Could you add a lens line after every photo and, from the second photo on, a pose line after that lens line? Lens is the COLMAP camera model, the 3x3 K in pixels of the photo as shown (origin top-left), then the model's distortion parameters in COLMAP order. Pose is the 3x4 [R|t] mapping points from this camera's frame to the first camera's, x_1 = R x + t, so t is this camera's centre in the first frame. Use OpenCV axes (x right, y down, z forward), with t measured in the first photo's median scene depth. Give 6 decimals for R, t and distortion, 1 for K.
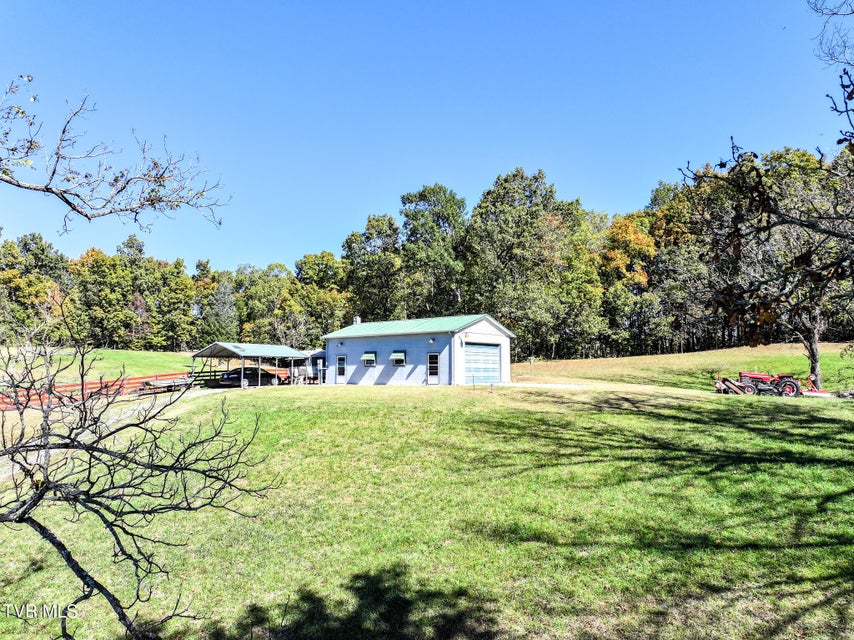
lens RADIAL K [[597.8, 0, 428.9], [0, 597.8, 320.0], [0, 0, 1]] dist [-0.002066, 0.015211]
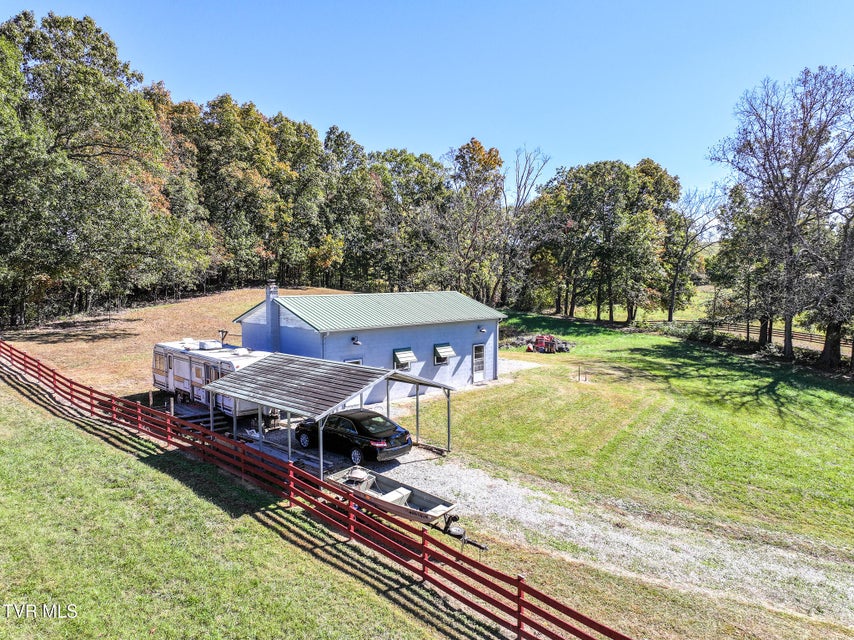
lens RADIAL K [[597.8, 0, 426.6], [0, 597.8, 319.3], [0, 0, 1]] dist [-0.002066, 0.015211]
pose [[0.135252, -0.070639, 0.988290, -0.421117], [-0.092346, 0.992215, 0.083557, -0.020088], [-0.986498, -0.102566, 0.127676, 0.512115]]
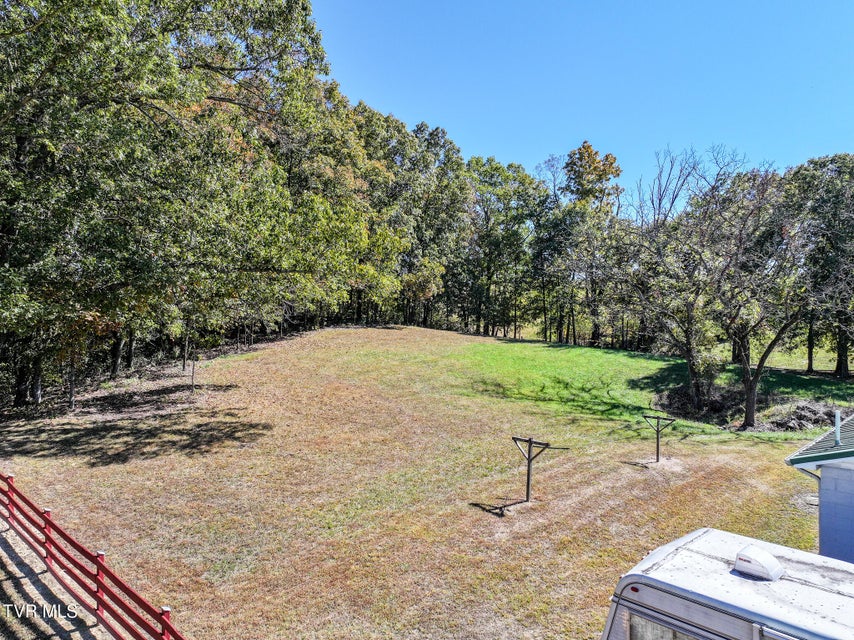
lens RADIAL K [[597.8, 0, 426.6], [0, 597.8, 318.4], [0, 0, 1]] dist [-0.002066, 0.015211]
pose [[0.111204, -0.012065, 0.993724, -0.174916], [-0.093711, 0.995344, 0.022571, 0.001355], [-0.989369, -0.095633, 0.109556, 0.754160]]
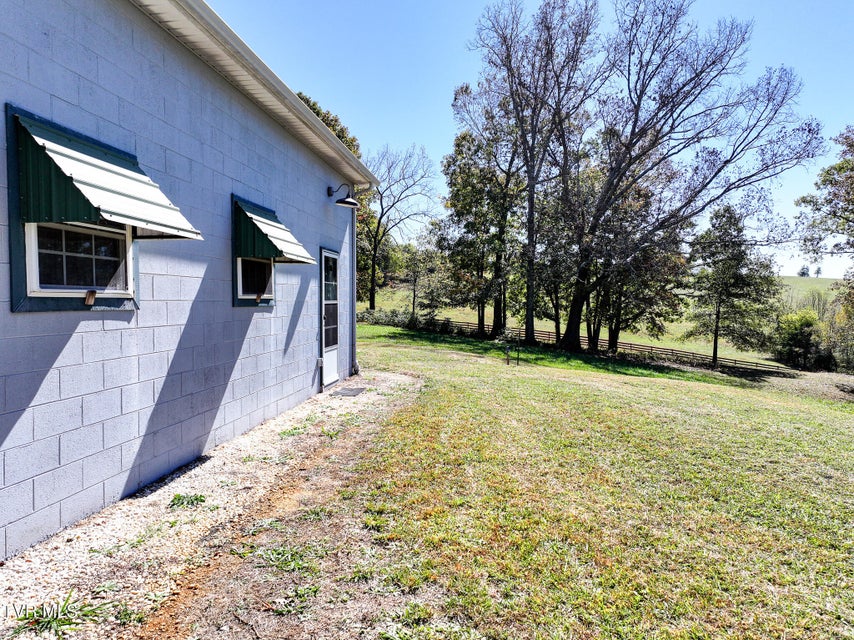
lens RADIAL K [[597.8, 0, 424.2], [0, 597.8, 320.9], [0, 0, 1]] dist [-0.002066, 0.015211]
pose [[-0.513338, -0.031917, 0.857593, -0.111923], [-0.086888, 0.996106, -0.014937, 0.043978], [-0.853777, -0.082182, -0.514112, 0.573452]]
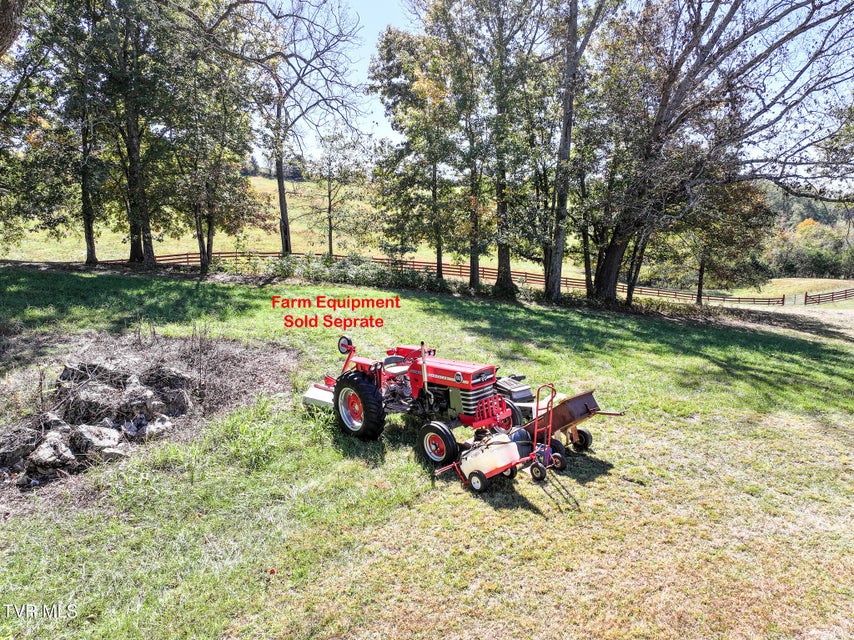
lens RADIAL K [[597.8, 0, 432.9], [0, 597.8, 318.9], [0, 0, 1]] dist [-0.002066, 0.015211]
pose [[-0.827937, -0.104574, 0.550985, 0.188448], [-0.055269, 0.992893, 0.105395, 0.020436], [-0.558091, 0.056808, -0.827833, 0.571766]]
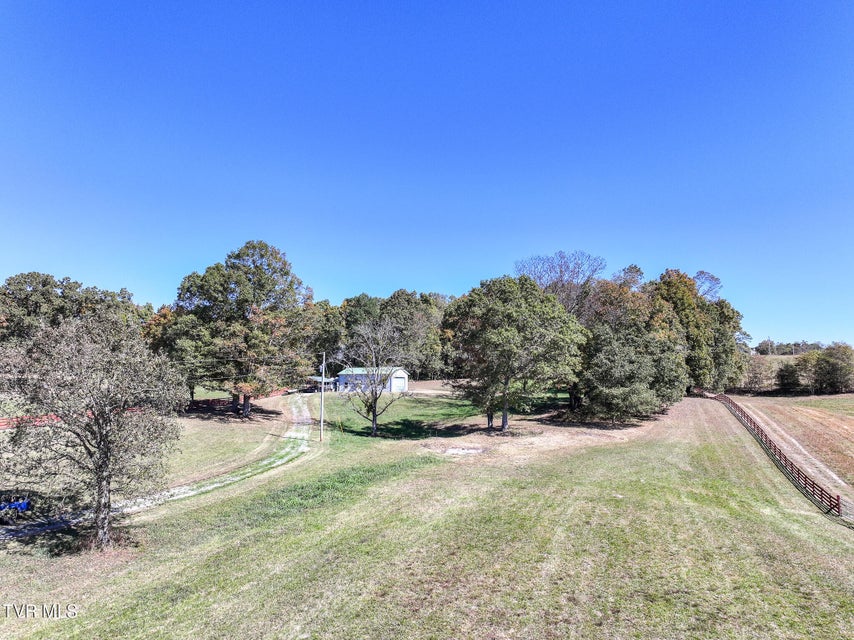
lens RADIAL K [[597.8, 0, 424.8], [0, 597.8, 321.2], [0, 0, 1]] dist [-0.002066, 0.015211]
pose [[0.969304, 0.028312, 0.244228, -0.278217], [-0.024056, 0.999503, -0.020390, -0.097016], [-0.244684, 0.013889, 0.969503, -1.009504]]
